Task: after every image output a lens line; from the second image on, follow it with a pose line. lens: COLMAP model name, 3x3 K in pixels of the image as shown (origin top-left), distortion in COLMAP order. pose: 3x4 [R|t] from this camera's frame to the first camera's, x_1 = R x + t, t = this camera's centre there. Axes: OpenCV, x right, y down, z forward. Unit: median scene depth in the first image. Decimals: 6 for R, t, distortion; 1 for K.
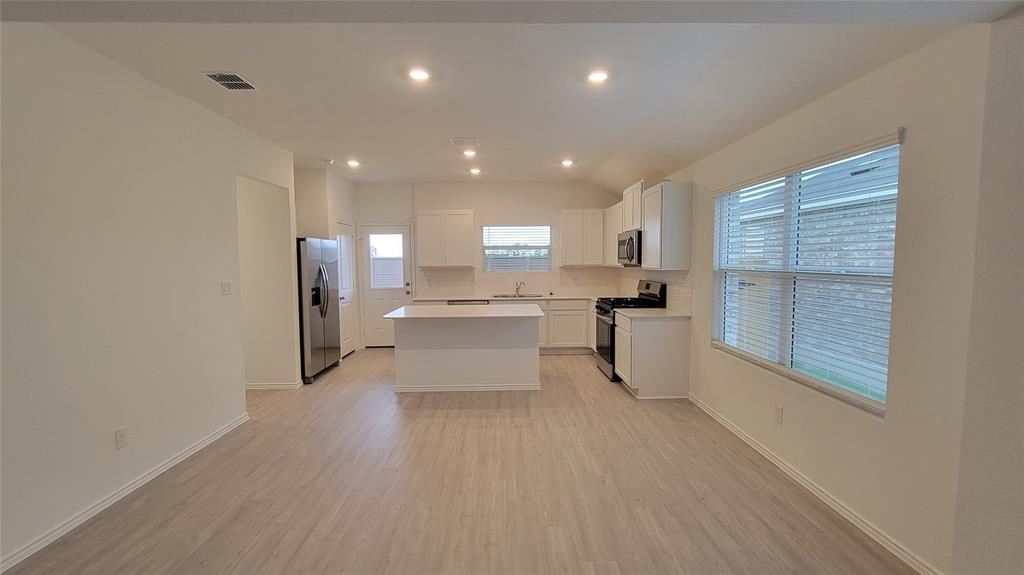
lens RADIAL K [[417.6, 0, 510.5], [0, 417.6, 285.6], [0, 0, 1]] dist [0.001055, 0.000257]
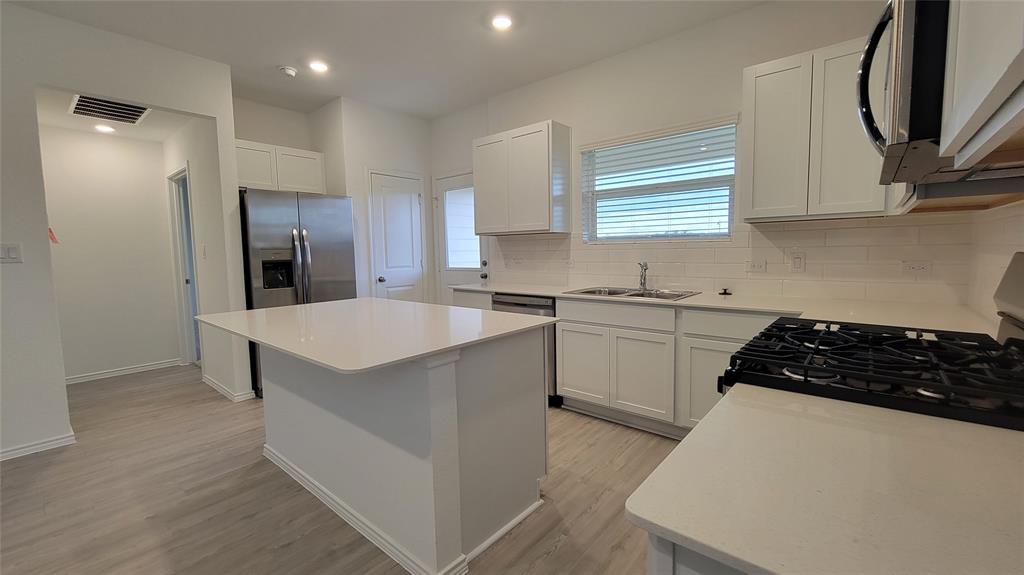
lens RADIAL K [[420.3, 0, 508.3], [0, 420.3, 278.8], [0, 0, 1]] dist [-0.000067, 0.000016]
pose [[0.744599, 0.042442, -0.666161, 0.293774], [-0.030512, 0.999098, 0.029549, 0.000482], [0.666814, -0.001676, 0.745222, 0.754427]]
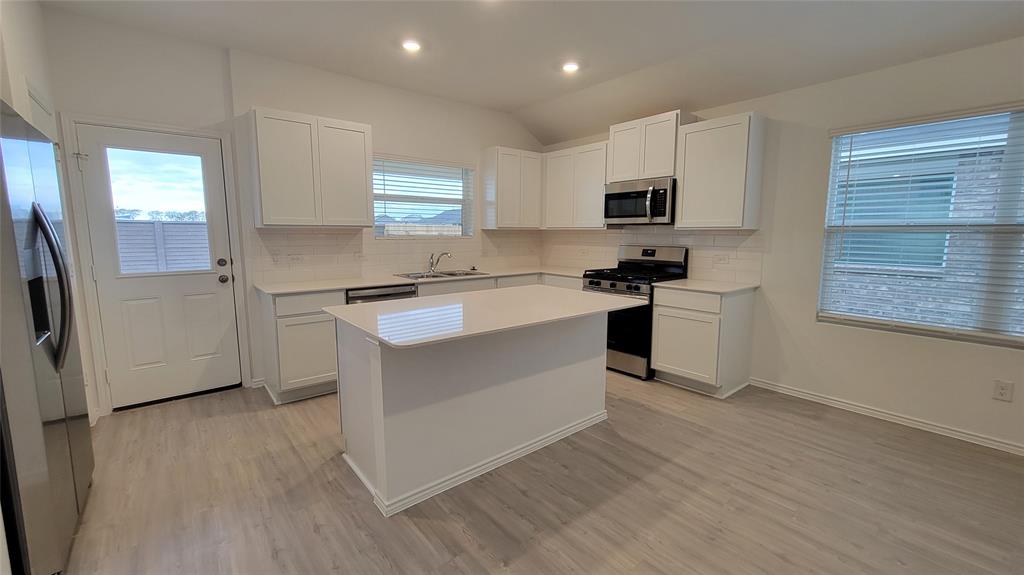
lens RADIAL K [[417.6, 0, 510.5], [0, 417.6, 285.6], [0, 0, 1]] dist [0.001055, 0.000257]
pose [[0.784183, -0.068319, 0.616757, -0.394348], [0.031502, 0.997022, 0.070387, 0.000165], [-0.619729, -0.035767, 0.784000, 0.568039]]
